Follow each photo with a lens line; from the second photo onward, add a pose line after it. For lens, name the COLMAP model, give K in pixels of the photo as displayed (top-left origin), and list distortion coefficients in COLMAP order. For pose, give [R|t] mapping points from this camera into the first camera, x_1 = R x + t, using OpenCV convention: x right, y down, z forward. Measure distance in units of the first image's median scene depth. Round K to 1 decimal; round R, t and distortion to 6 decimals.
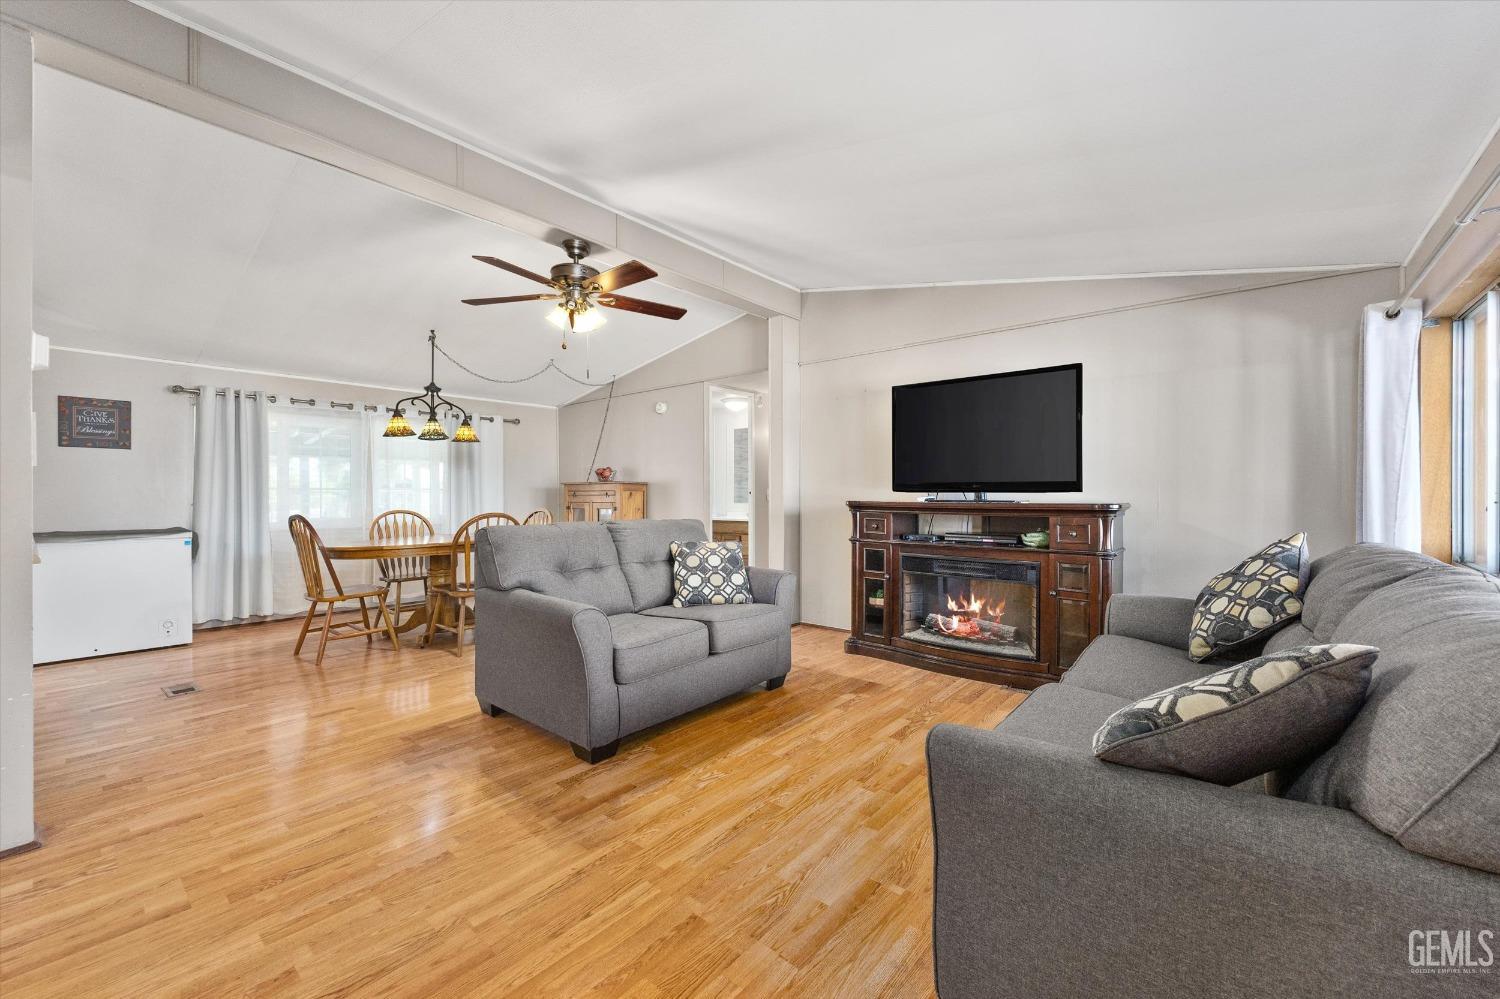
lens RADIAL K [[600.6, 0, 744.2], [0, 600.6, 494.9], [0, 0, 1]] dist [-0.000961, -0.000067]
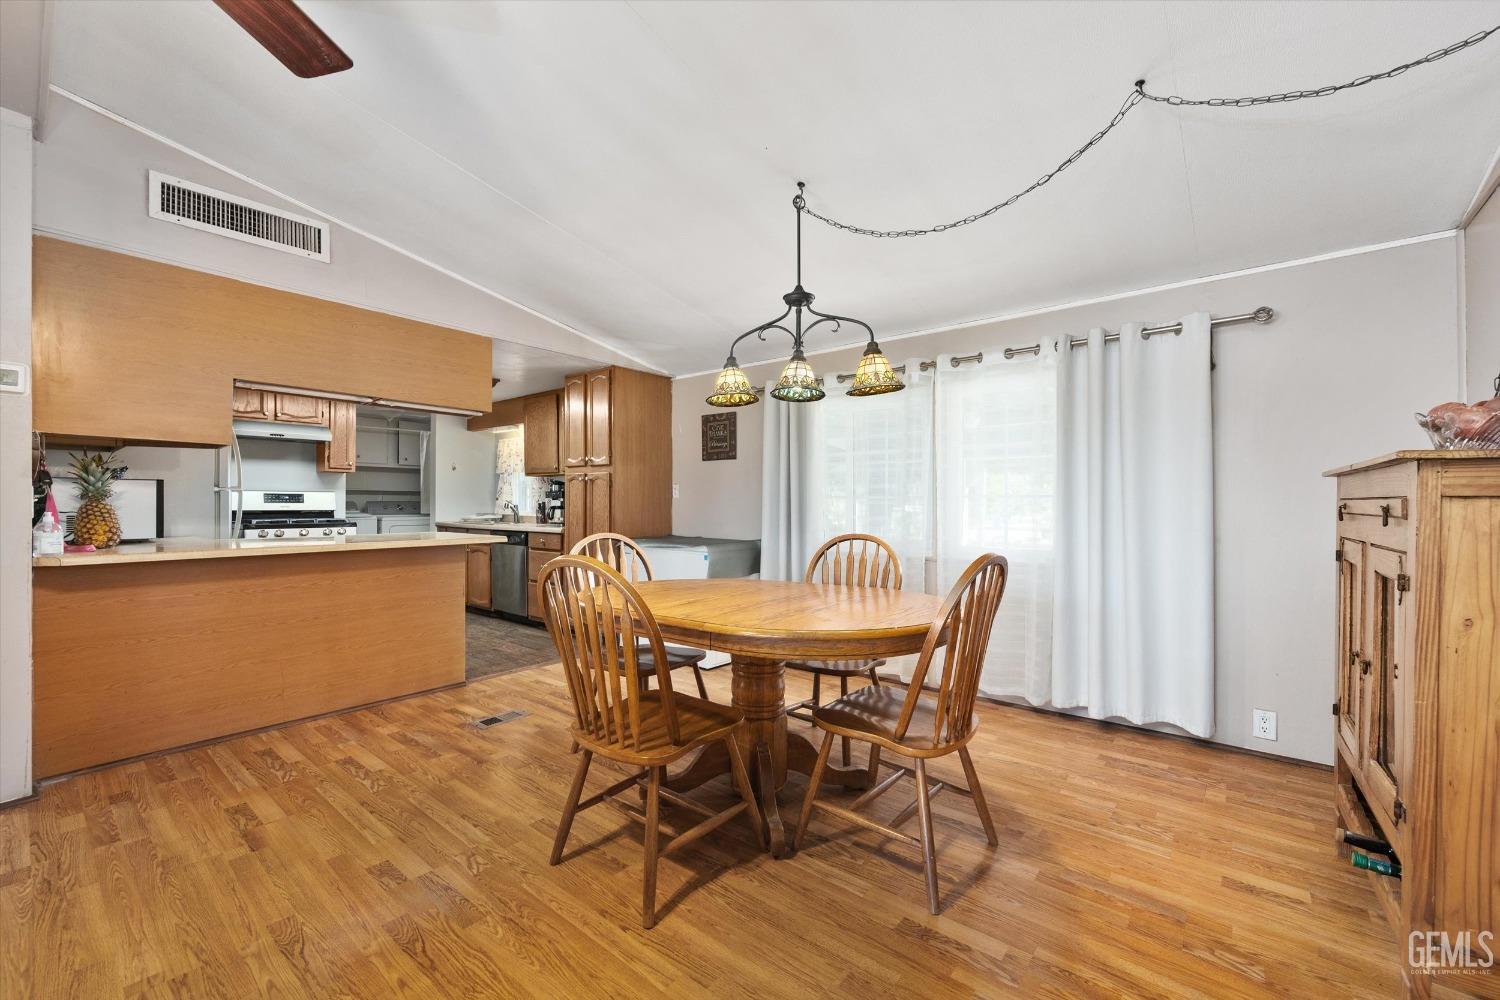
lens RADIAL K [[600.6, 0, 763.9], [0, 600.6, 508.6], [0, 0, 1]] dist [-0.000961, -0.000067]
pose [[0.027459, 0.013005, -0.999538, -0.011408], [-0.003279, 0.999911, 0.012919, -0.006149], [0.999618, 0.002923, 0.027499, 0.957473]]
